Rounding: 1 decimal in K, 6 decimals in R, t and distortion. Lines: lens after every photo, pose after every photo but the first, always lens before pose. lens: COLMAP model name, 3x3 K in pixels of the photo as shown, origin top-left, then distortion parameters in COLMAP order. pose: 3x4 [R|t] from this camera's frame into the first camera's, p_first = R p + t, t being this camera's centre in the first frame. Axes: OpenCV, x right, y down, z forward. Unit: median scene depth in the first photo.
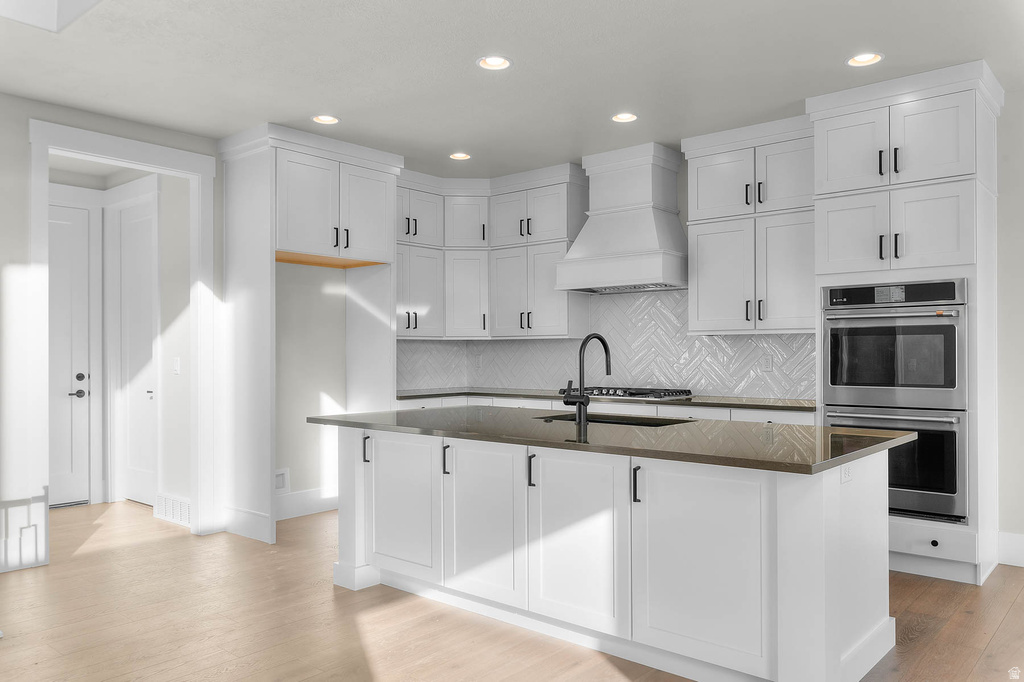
lens RADIAL K [[773.9, 0, 512.0], [0, 773.9, 341.0], [0, 0, 1]] dist [0.003418, 0.000996]
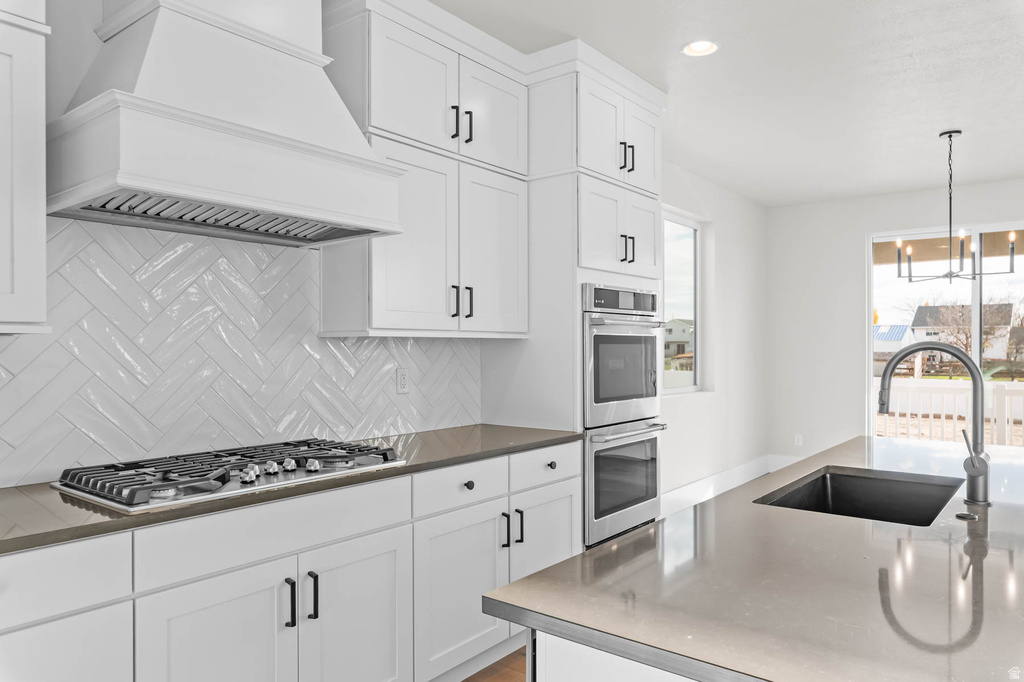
lens RADIAL K [[687.9, 0, 512.0], [0, 687.9, 341.0], [0, 0, 1]] dist [-0.004530, -0.001255]
pose [[-0.043847, 0.008249, 0.999004, -0.312834], [-0.016970, 0.999815, -0.009000, -0.001659], [-0.998894, -0.017348, -0.043699, 1.120244]]
